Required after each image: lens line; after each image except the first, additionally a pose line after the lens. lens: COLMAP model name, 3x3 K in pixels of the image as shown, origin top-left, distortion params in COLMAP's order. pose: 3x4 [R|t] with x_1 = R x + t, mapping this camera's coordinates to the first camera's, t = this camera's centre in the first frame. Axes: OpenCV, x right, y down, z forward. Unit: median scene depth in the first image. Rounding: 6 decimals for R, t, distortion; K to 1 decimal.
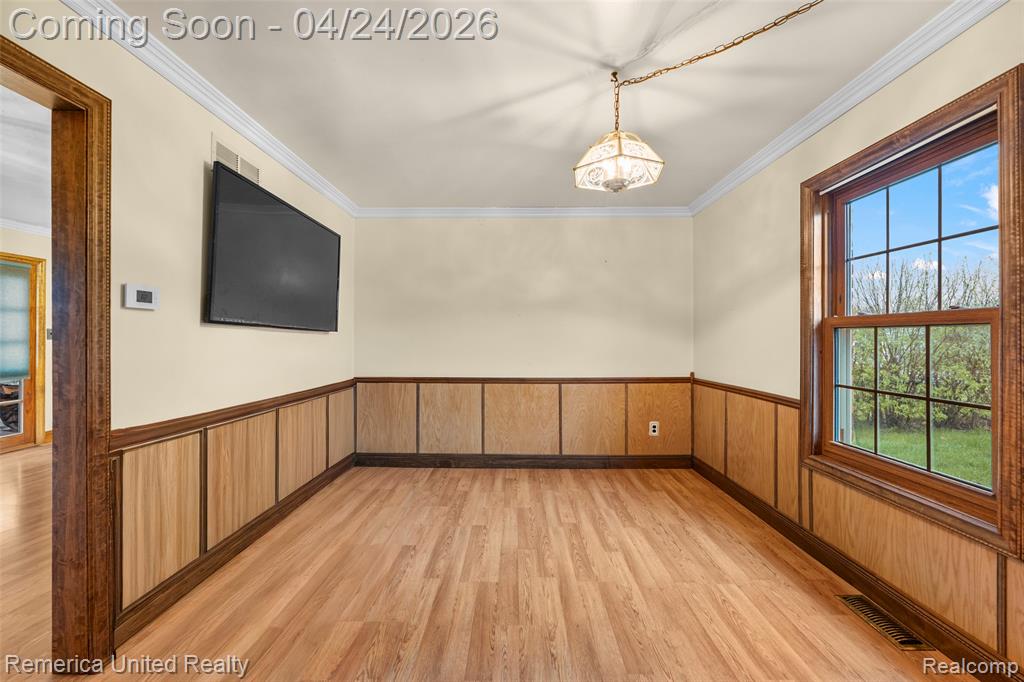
lens RADIAL K [[412.8, 0, 508.9], [0, 412.8, 336.7], [0, 0, 1]] dist [0.001714, -0.000953]
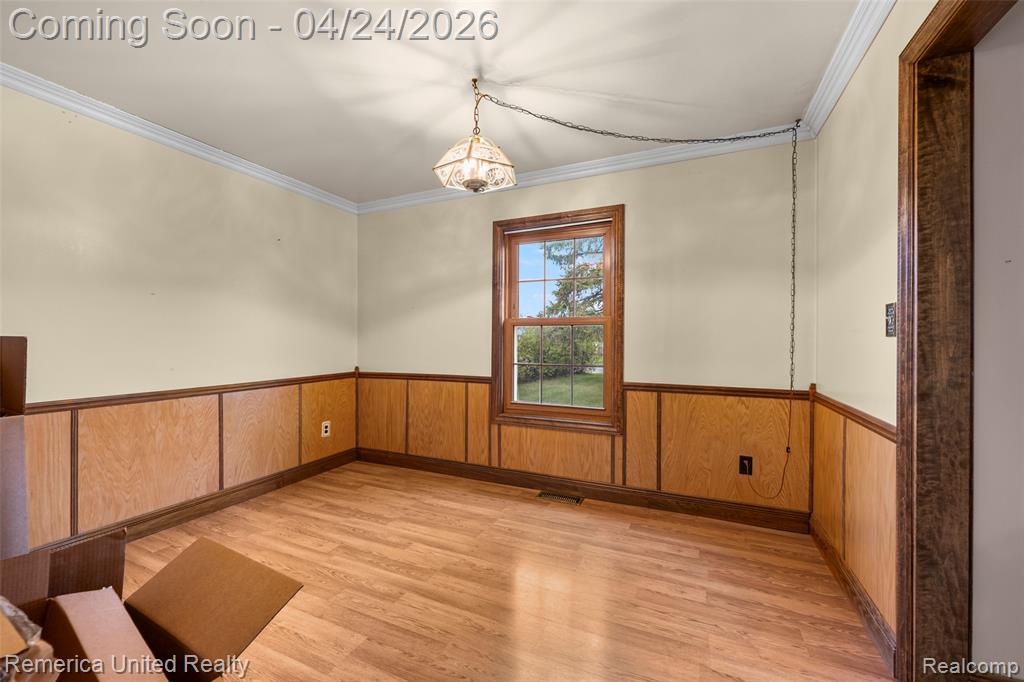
lens RADIAL K [[412.8, 0, 507.7], [0, 412.8, 343.1], [0, 0, 1]] dist [0.001714, -0.000953]
pose [[0.399500, -0.008194, 0.916697, -0.413006], [-0.004345, 0.999932, 0.010831, 0.017349], [-0.916723, -0.008310, 0.399437, 0.292599]]
